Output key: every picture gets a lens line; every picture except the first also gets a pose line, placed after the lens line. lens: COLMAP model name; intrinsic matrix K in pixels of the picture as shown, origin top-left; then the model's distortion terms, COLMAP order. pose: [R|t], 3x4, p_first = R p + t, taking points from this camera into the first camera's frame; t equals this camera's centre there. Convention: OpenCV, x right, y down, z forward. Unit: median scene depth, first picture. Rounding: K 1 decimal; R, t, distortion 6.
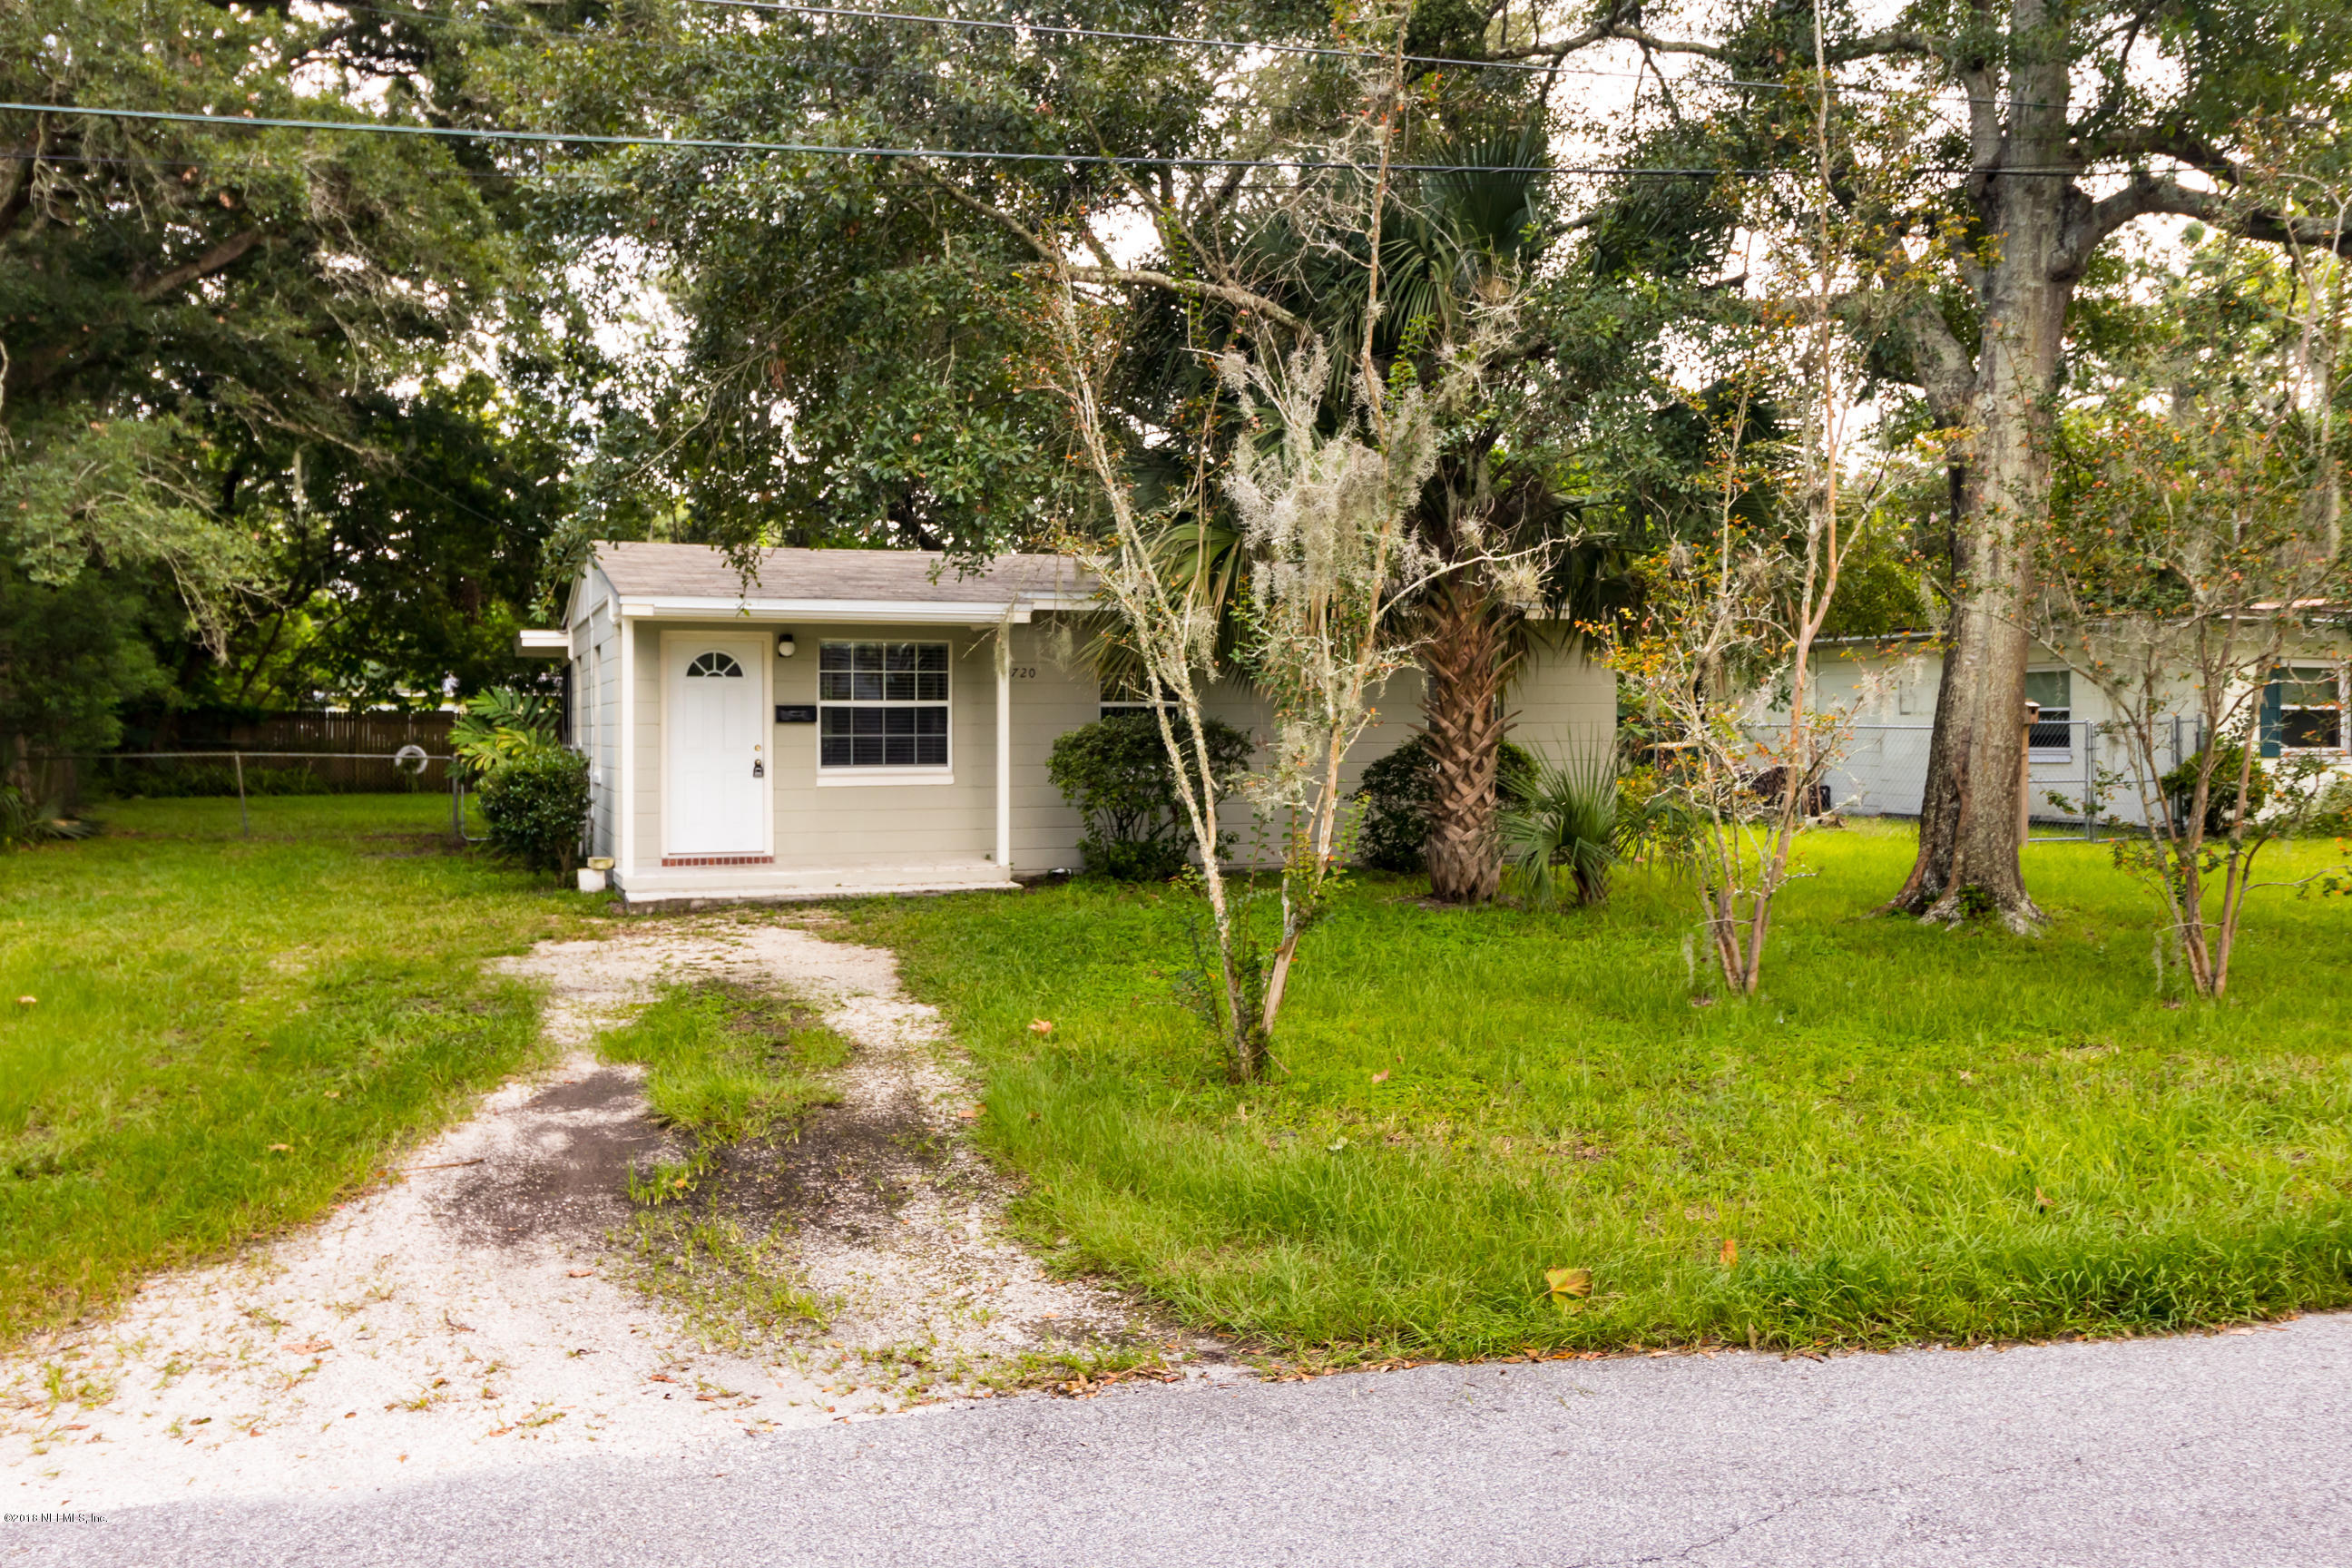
lens RADIAL K [[1907.7, 0, 1183.0], [0, 1907.7, 741.8], [0, 0, 1]] dist [0.004172, -0.001167]
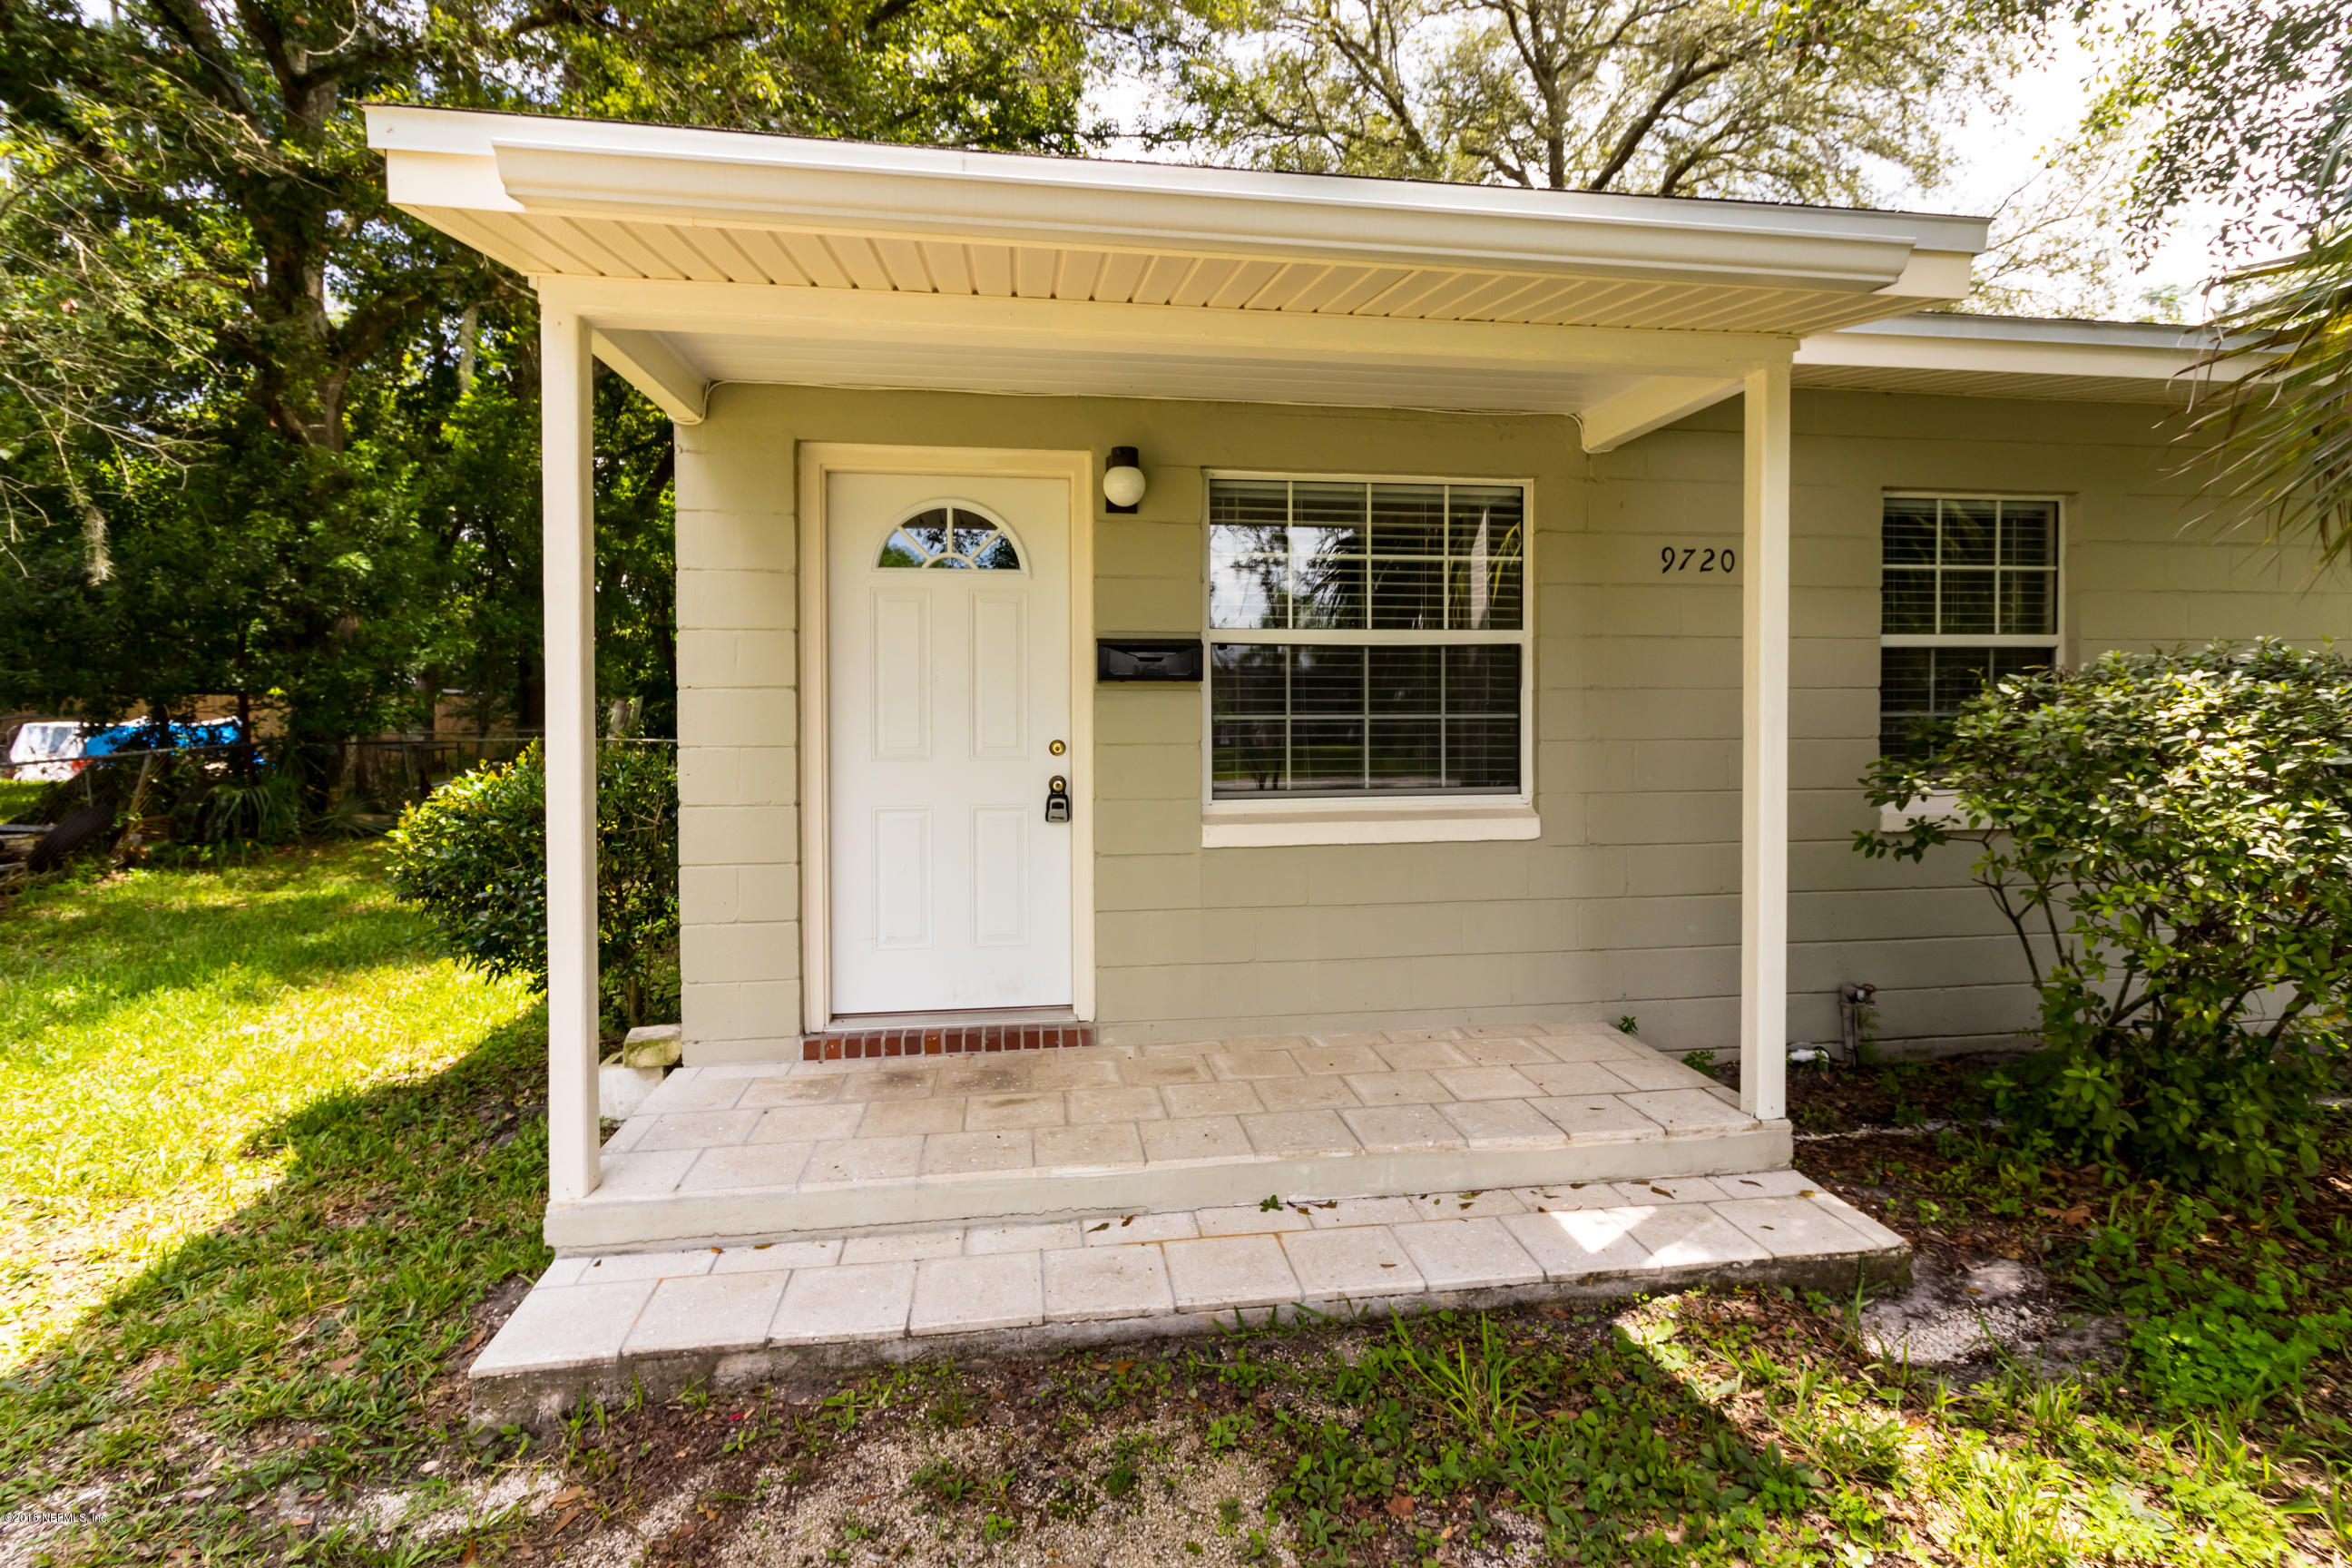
lens RADIAL K [[1099.0, 0, 1198.1], [0, 1099.0, 738.3], [0, 0, 1]] dist [0.003205, 0.000168]
pose [[0.980353, 0.003435, -0.197222, -0.150075], [-0.000704, 0.999903, 0.013914, -0.001990], [0.197250, -0.013502, 0.980260, 0.787525]]
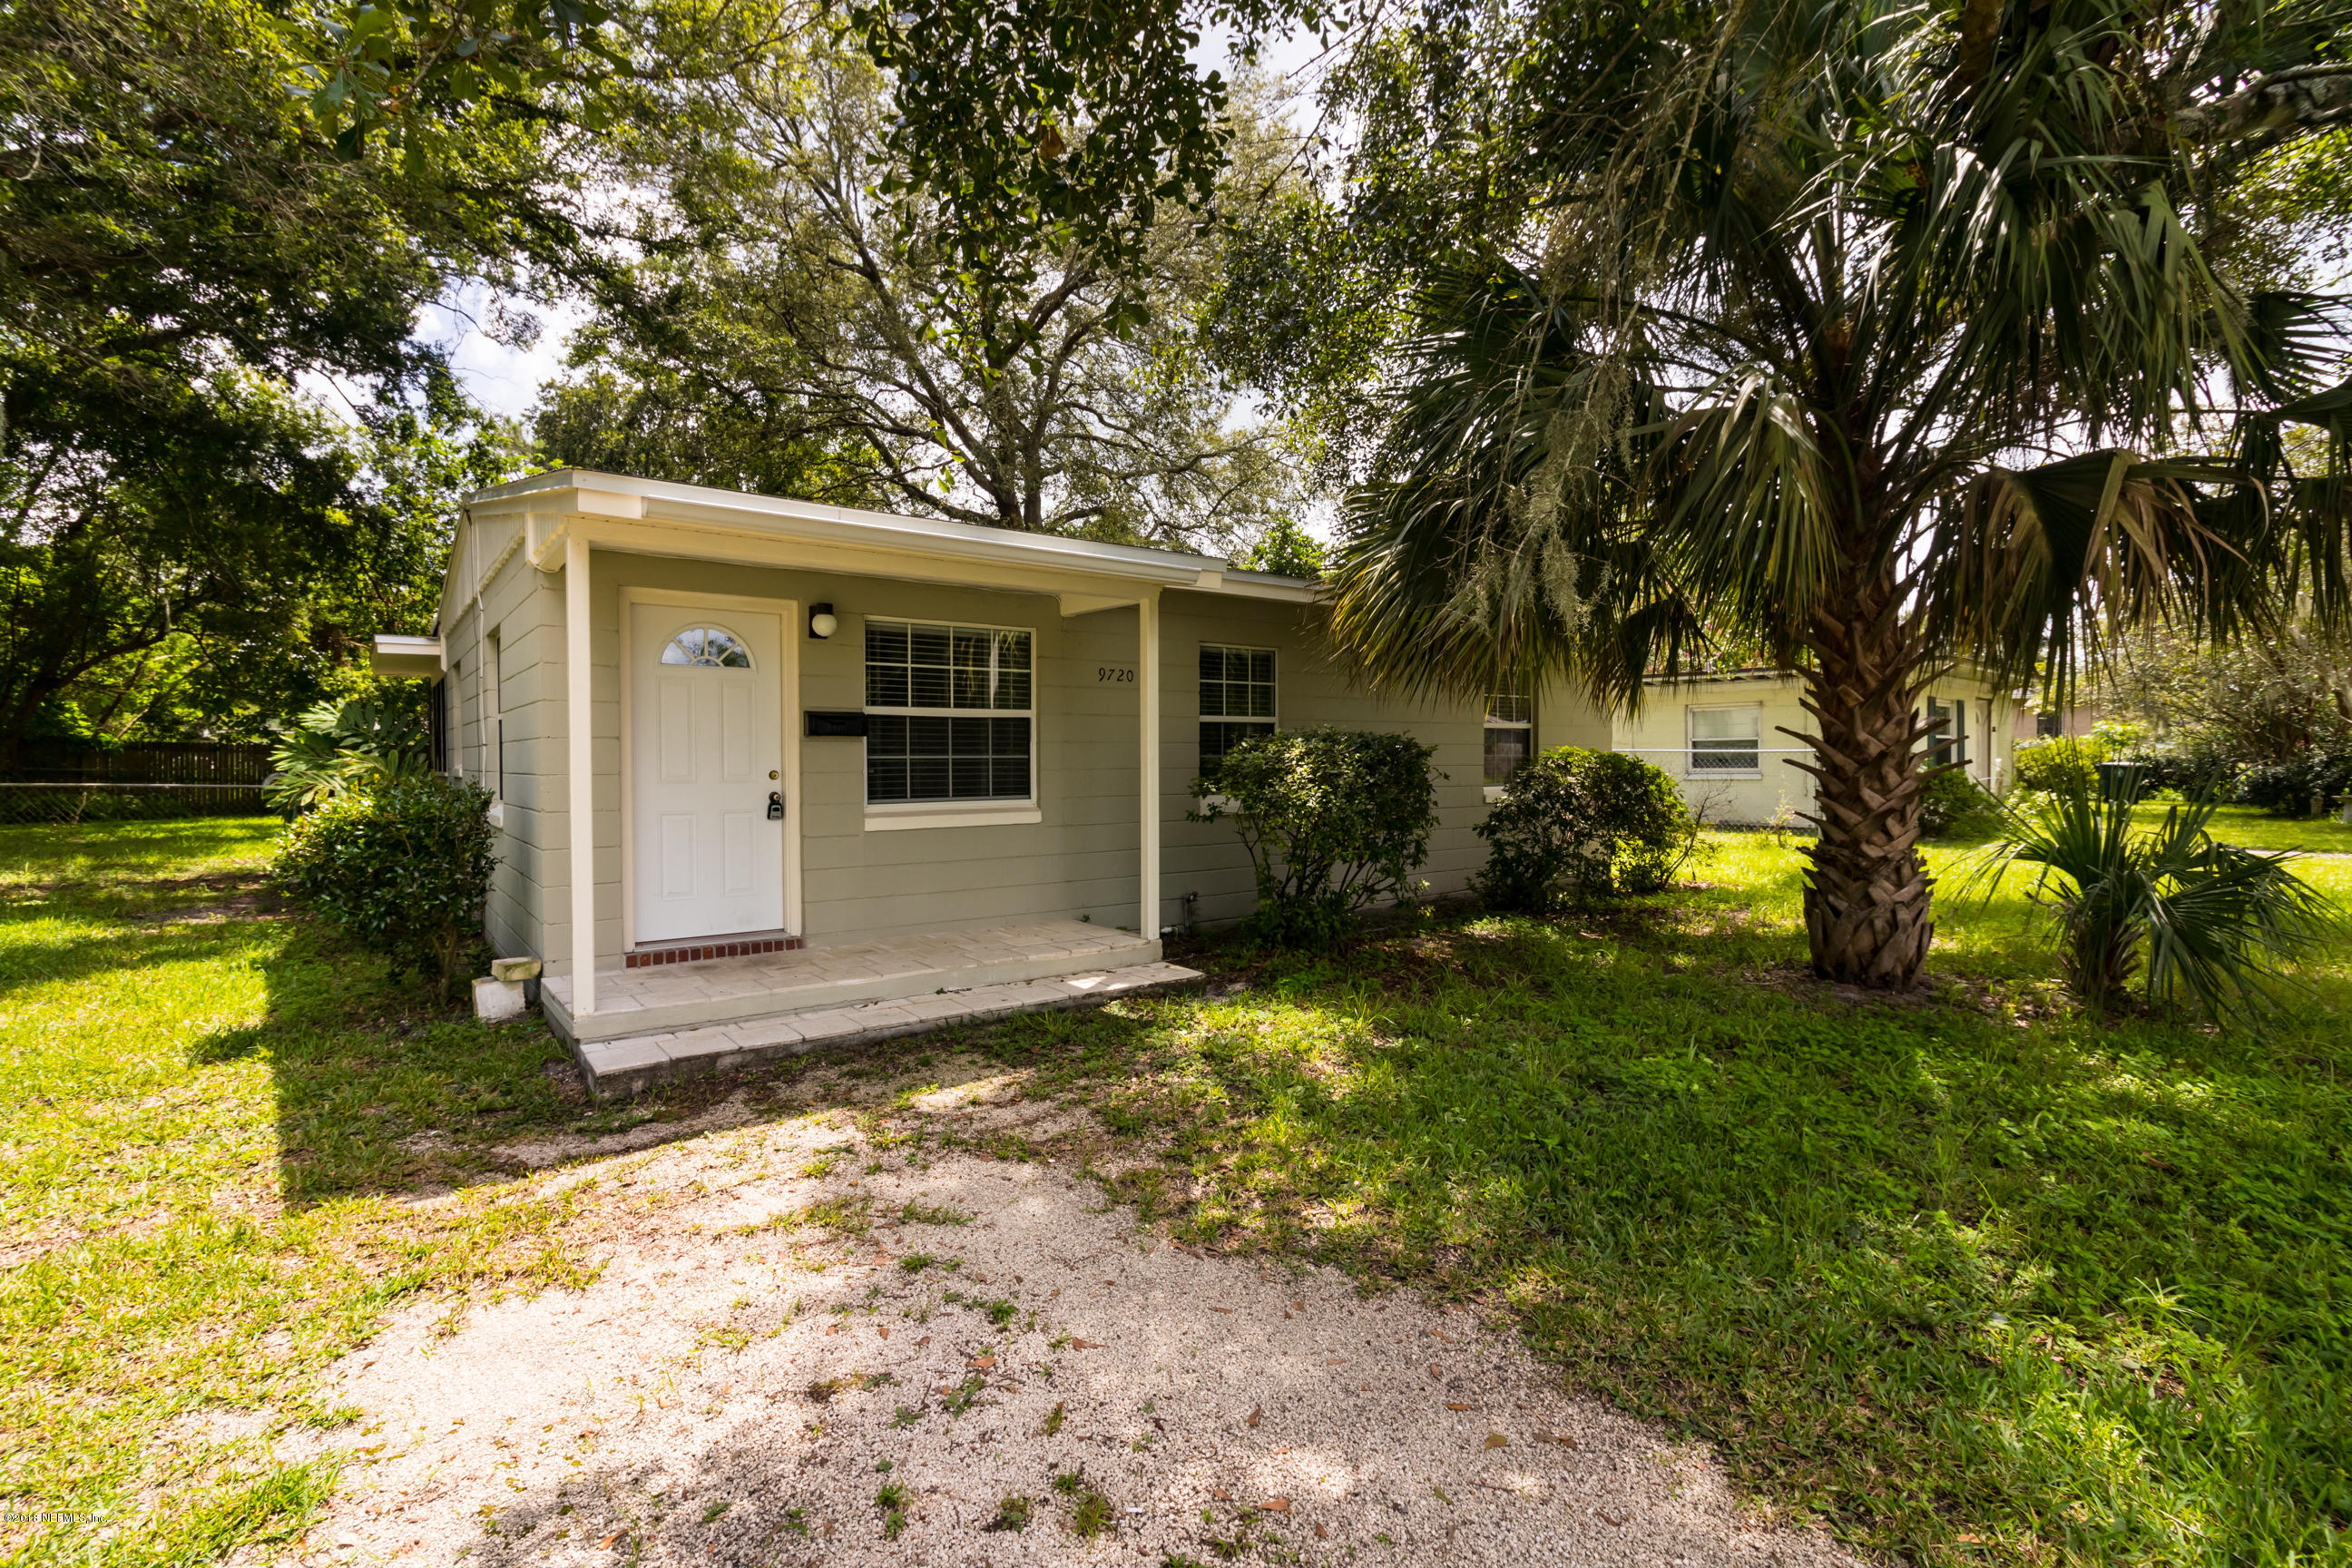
lens RADIAL K [[1060.2, 0, 1139.3], [0, 1060.2, 779.2], [0, 0, 1]] dist [0.003344, 0.000891]
pose [[0.961753, -0.006121, 0.273848, -0.203504], [0.003109, 0.999930, 0.011434, 0.000780], [-0.273899, -0.010146, 0.961705, 0.613566]]
